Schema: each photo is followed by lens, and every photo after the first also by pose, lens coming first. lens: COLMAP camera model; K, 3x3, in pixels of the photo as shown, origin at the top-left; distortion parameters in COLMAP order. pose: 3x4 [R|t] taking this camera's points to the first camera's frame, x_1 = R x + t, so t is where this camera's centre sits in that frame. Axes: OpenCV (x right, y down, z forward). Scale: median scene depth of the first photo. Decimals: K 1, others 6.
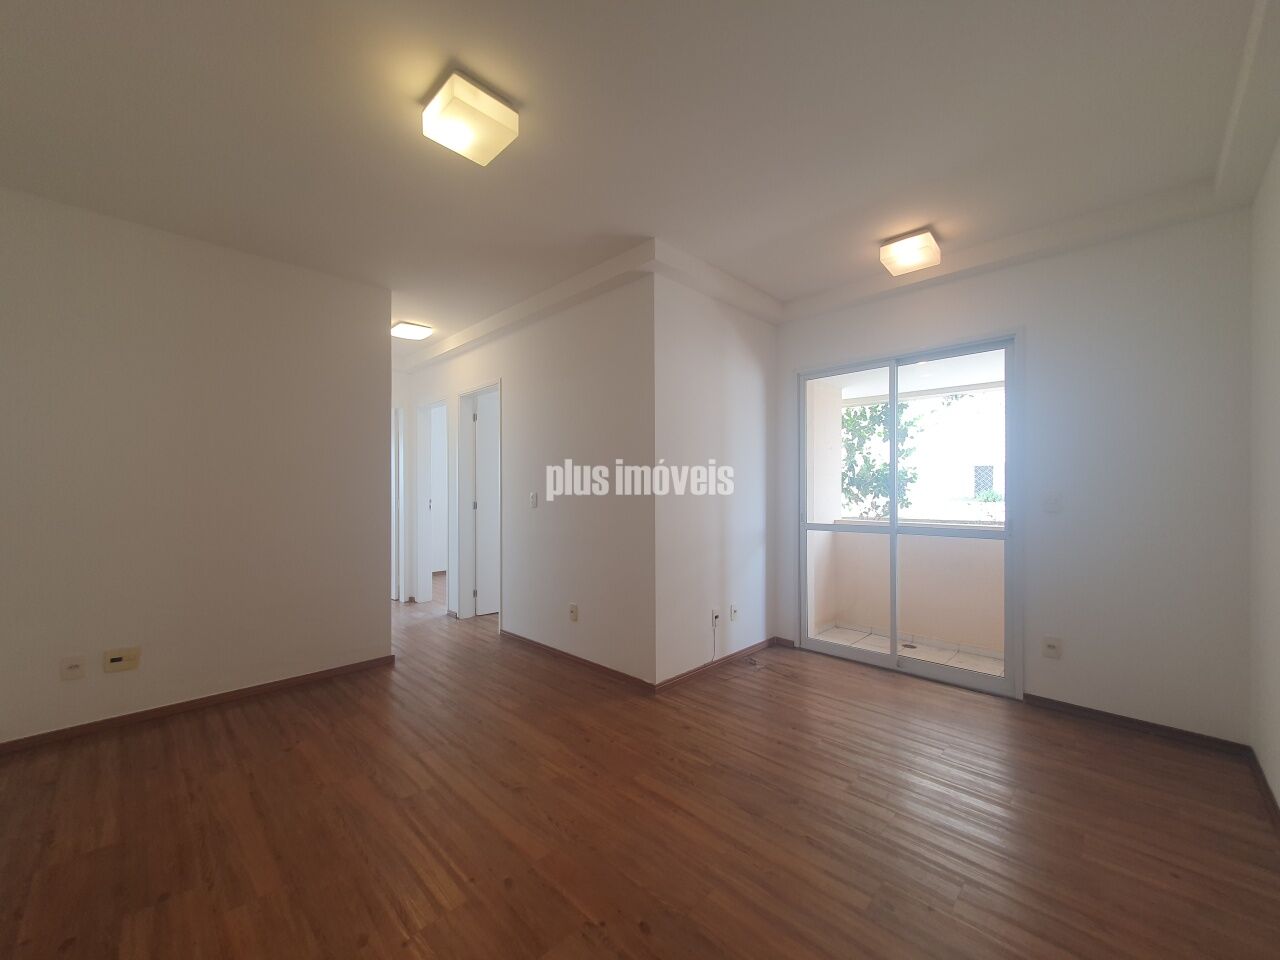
lens RADIAL K [[510.5, 0, 636.6], [0, 510.5, 486.3], [0, 0, 1]] dist [0.003403, 0.001377]
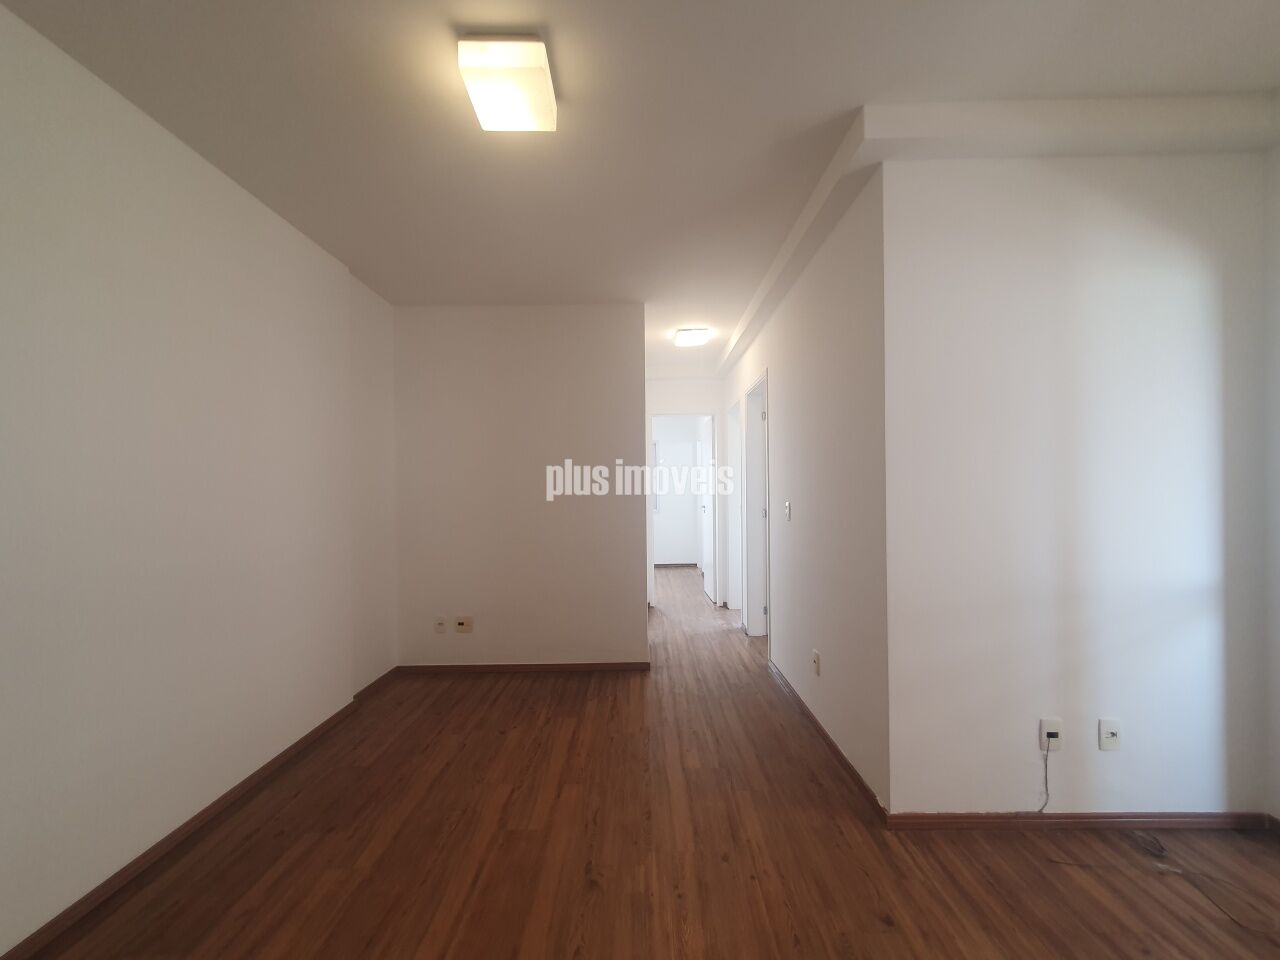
lens RADIAL K [[510.5, 0, 639.7], [0, 510.5, 484.1], [0, 0, 1]] dist [0.003403, 0.001377]
pose [[0.696074, -0.015340, -0.717807, 0.250296], [0.019376, 0.999809, -0.002577, -0.020720], [0.717709, -0.012114, 0.696238, 0.305239]]
